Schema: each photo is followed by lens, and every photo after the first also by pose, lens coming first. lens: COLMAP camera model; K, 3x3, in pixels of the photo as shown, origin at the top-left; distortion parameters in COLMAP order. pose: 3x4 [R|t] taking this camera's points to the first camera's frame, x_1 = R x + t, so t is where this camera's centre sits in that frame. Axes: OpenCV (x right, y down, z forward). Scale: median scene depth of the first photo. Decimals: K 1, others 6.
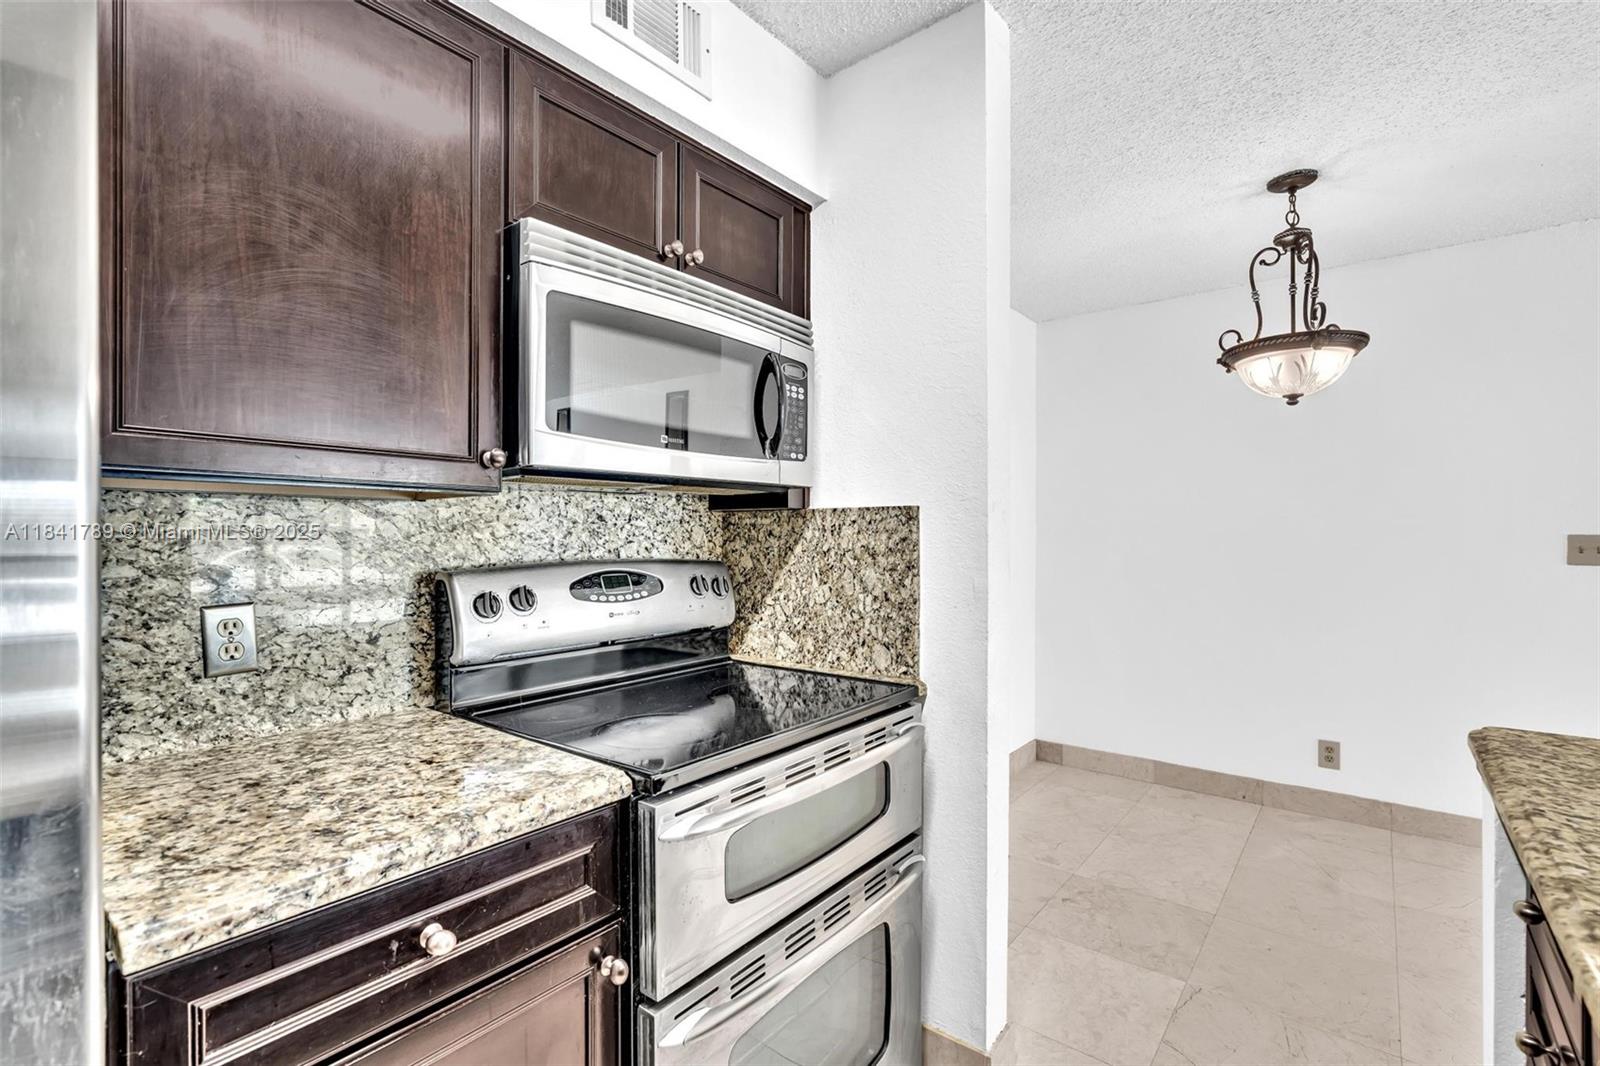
lens RADIAL K [[716.1, 0, 800.2], [0, 716.1, 535.1], [0, 0, 1]] dist [-0.005906, 0.002695]
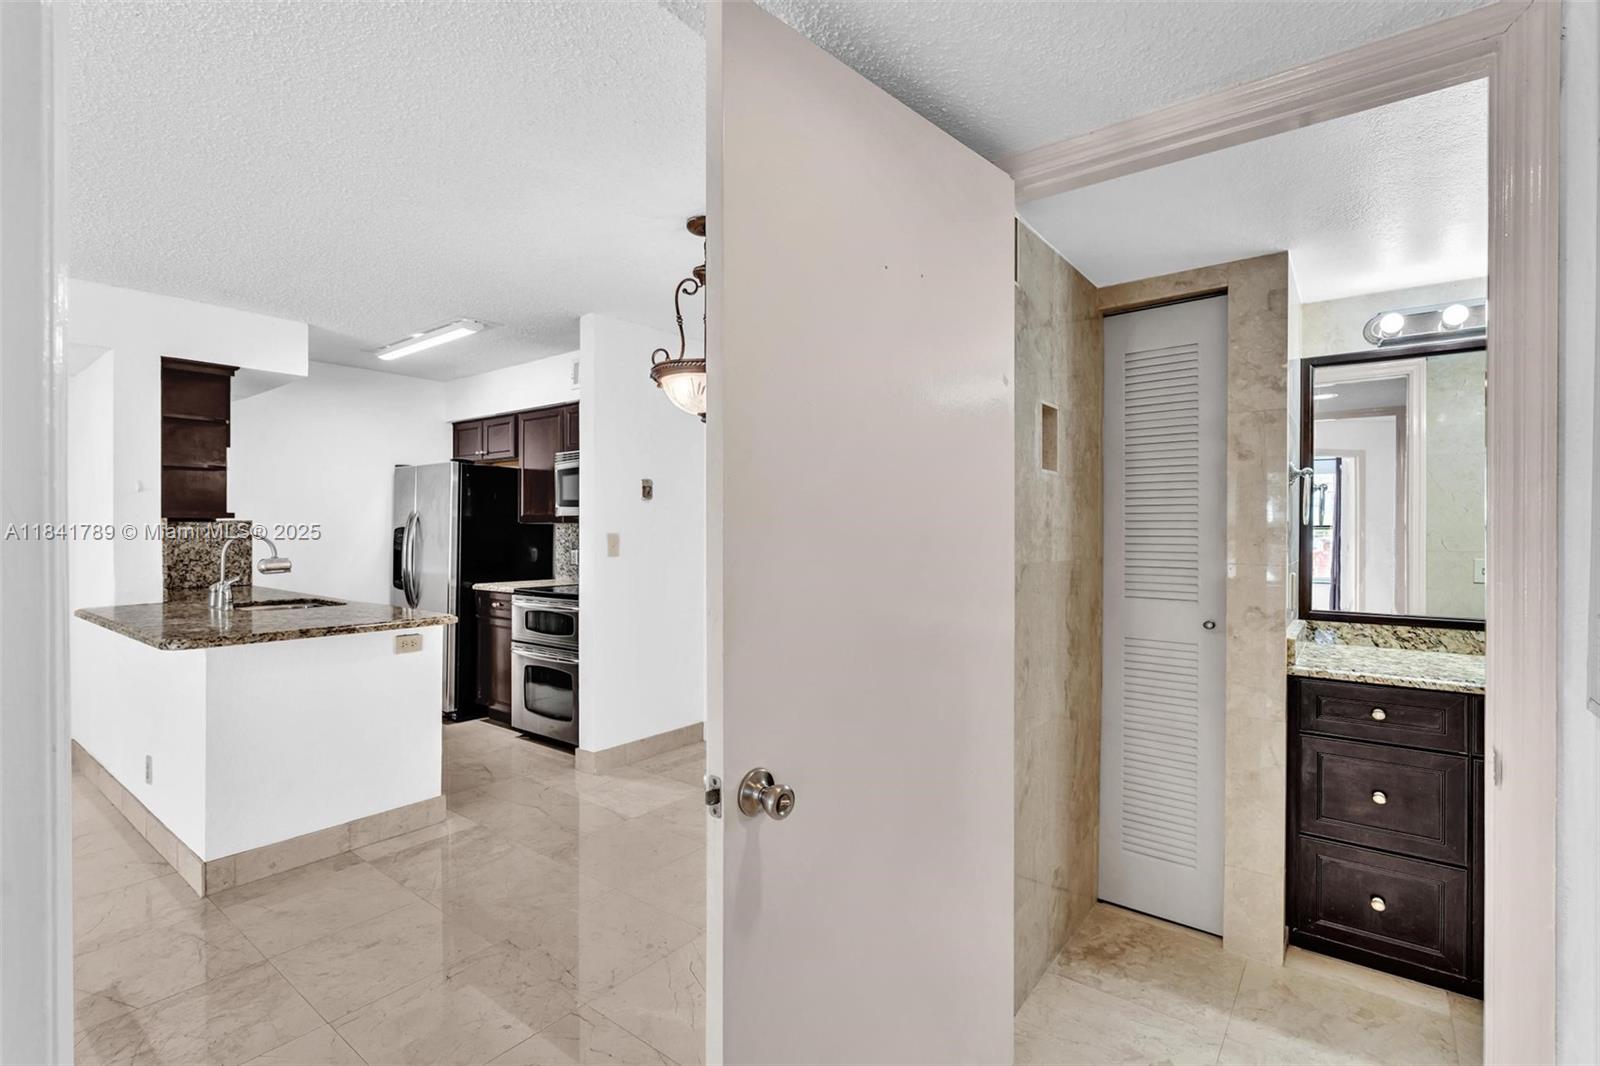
lens RADIAL K [[739.8, 0, 796.8], [0, 739.8, 529.7], [0, 0, 1]] dist [-0.006265, -0.000080]
pose [[0.014863, 0.001039, -0.999889, 2.602697], [-0.004548, 0.999989, 0.000971, -0.022550], [0.999879, 0.004533, 0.014867, 1.594663]]
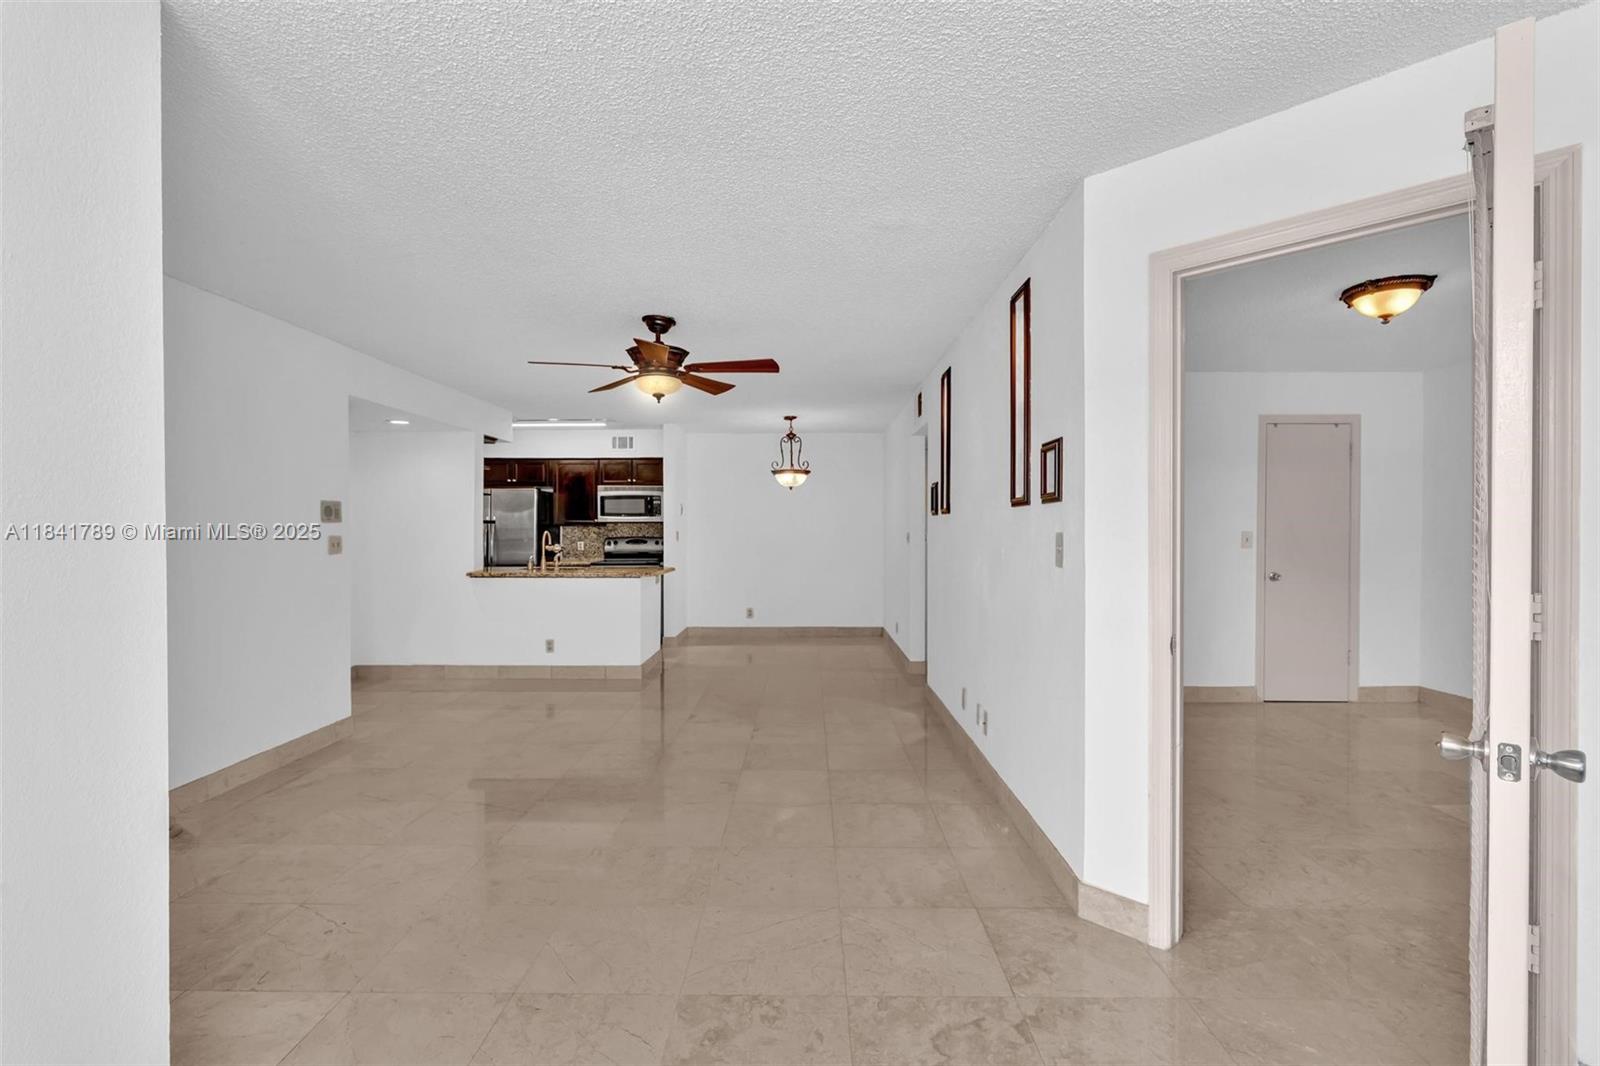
lens RADIAL K [[716.1, 0, 797.9], [0, 716.1, 536.1], [0, 0, 1]] dist [-0.005906, 0.002695]
pose [[0.618686, 0.007029, -0.785607, 4.404699], [-0.000537, 0.999964, 0.008524, -0.013462], [0.785638, -0.004852, 0.618667, -1.240930]]
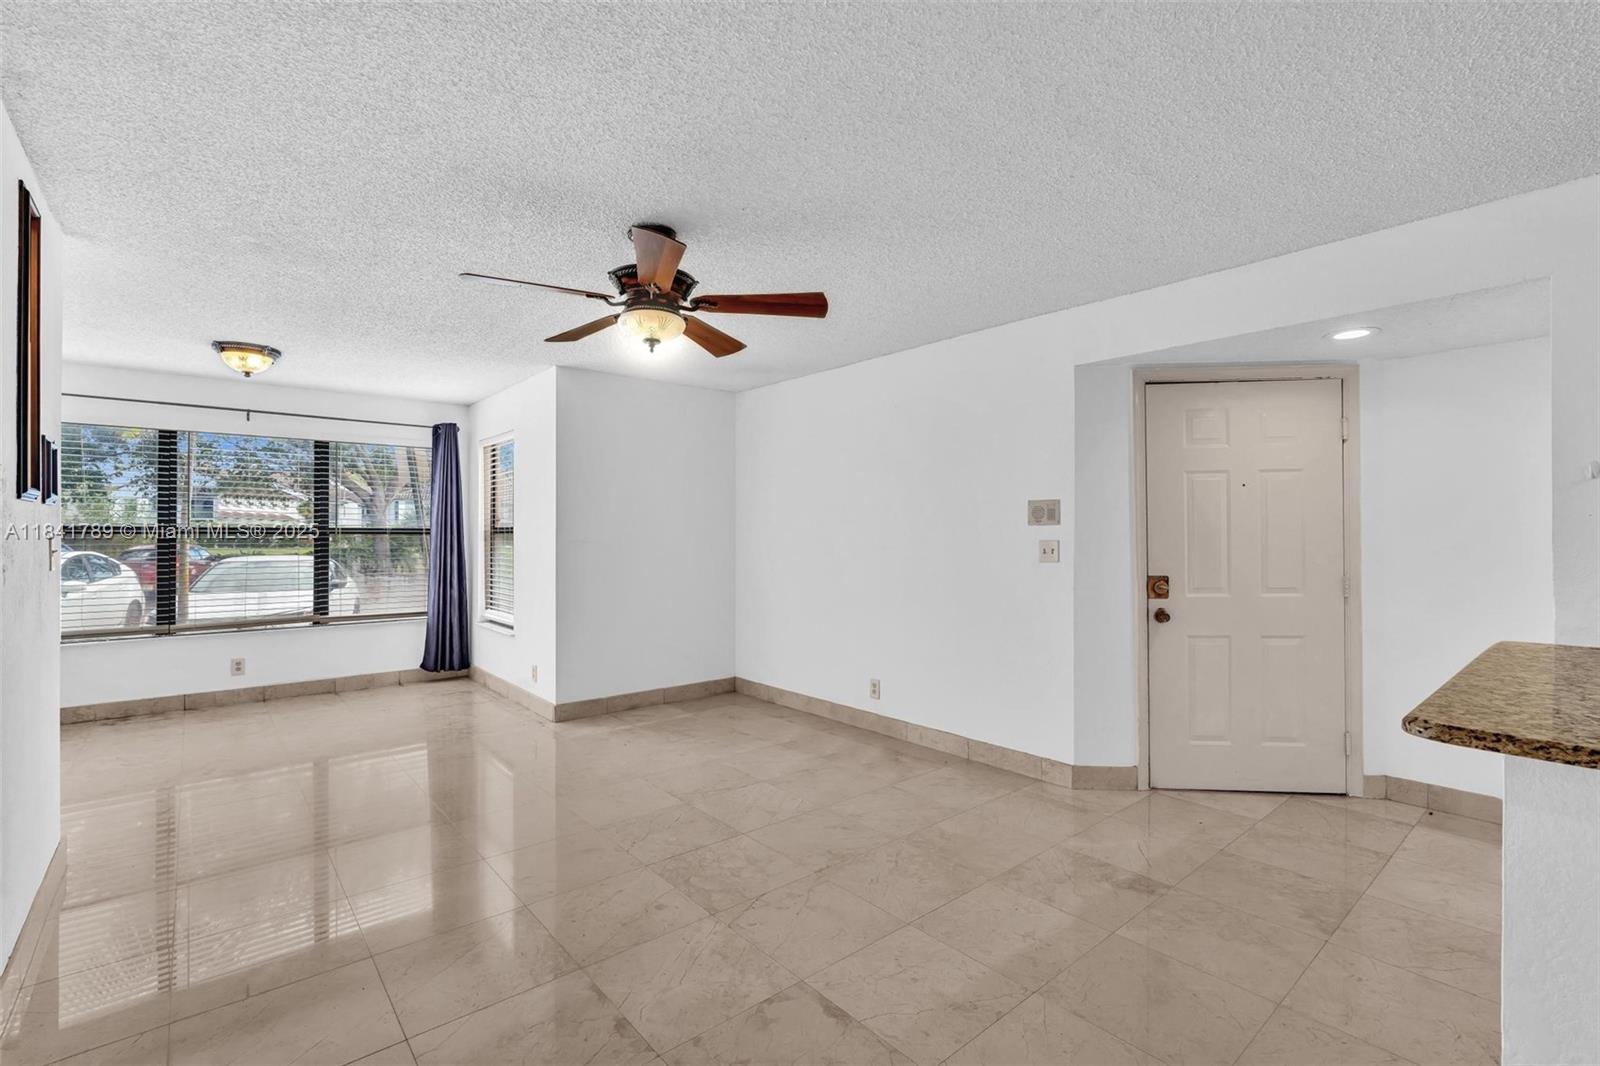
lens RADIAL K [[716.1, 0, 802.7], [0, 716.1, 538.1], [0, 0, 1]] dist [-0.005906, 0.002695]
pose [[-0.983689, -0.003044, 0.179850, 1.703556], [-0.001367, 0.999954, 0.009447, -0.019061], [-0.179871, 0.009048, -0.983649, 1.341084]]
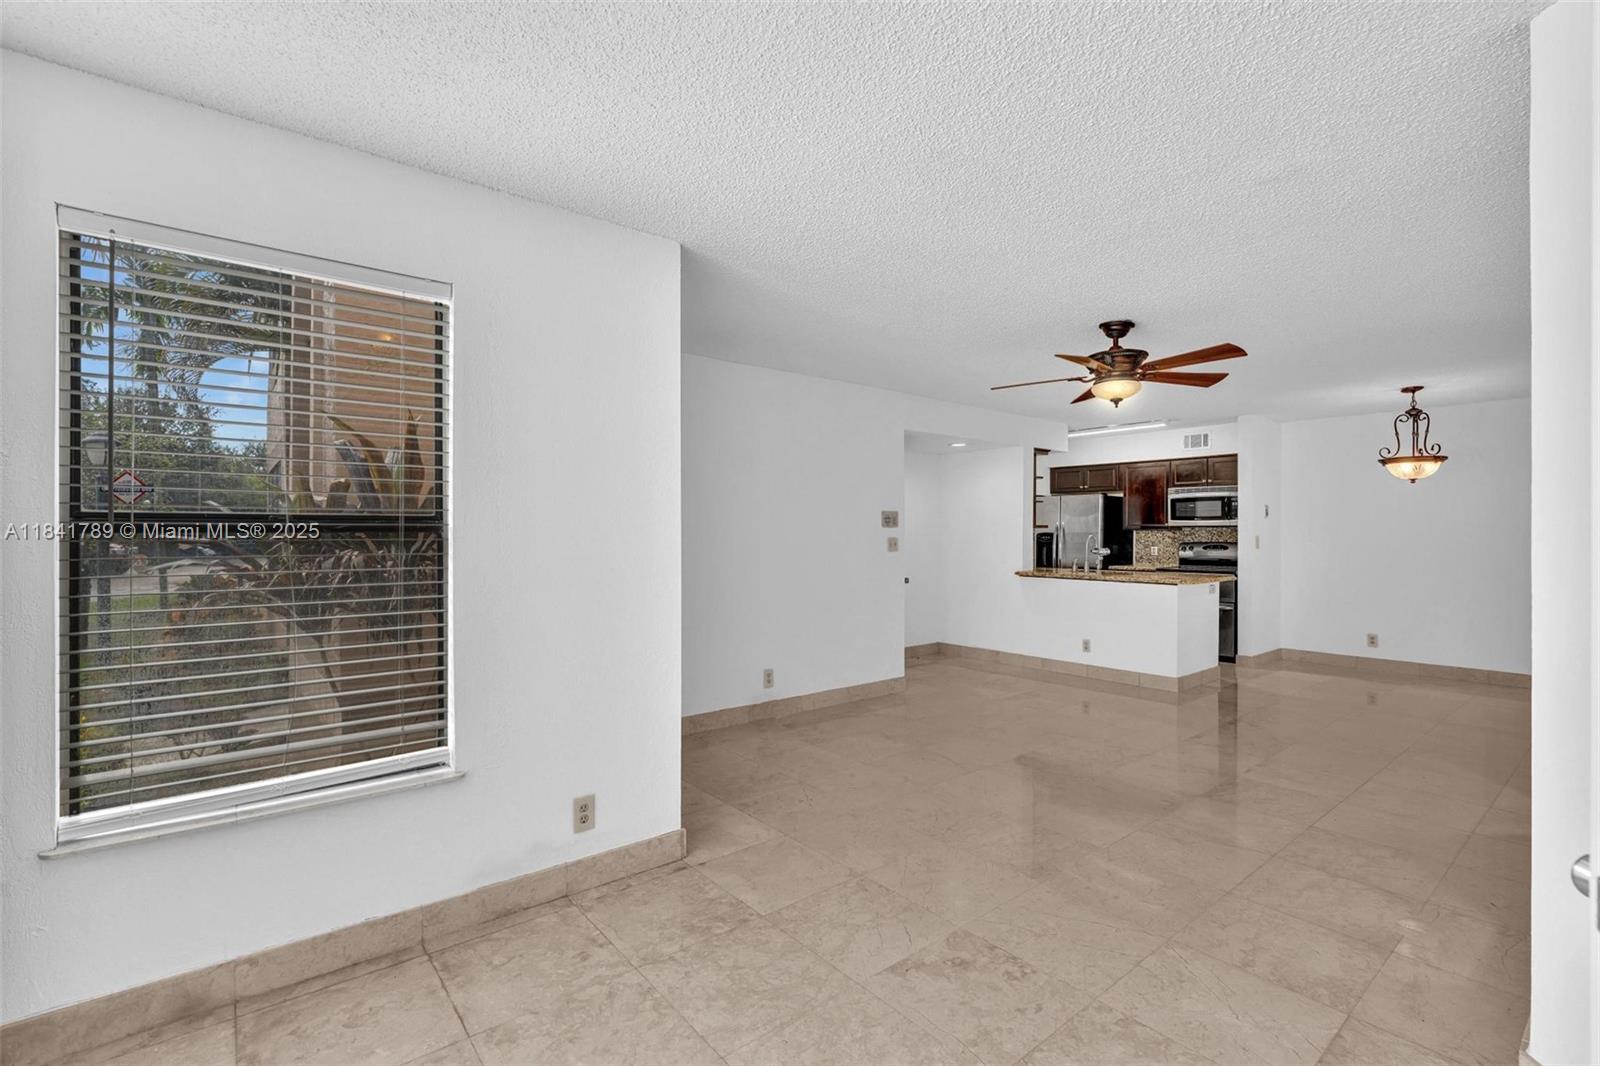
lens RADIAL K [[716.1, 0, 799.0], [0, 716.1, 531.5], [0, 0, 1]] dist [-0.005906, 0.002695]
pose [[-0.203654, -0.002773, -0.979039, 4.785798], [-0.004641, 0.999987, -0.001867, -0.011831], [0.979032, 0.004164, -0.203664, -0.700898]]
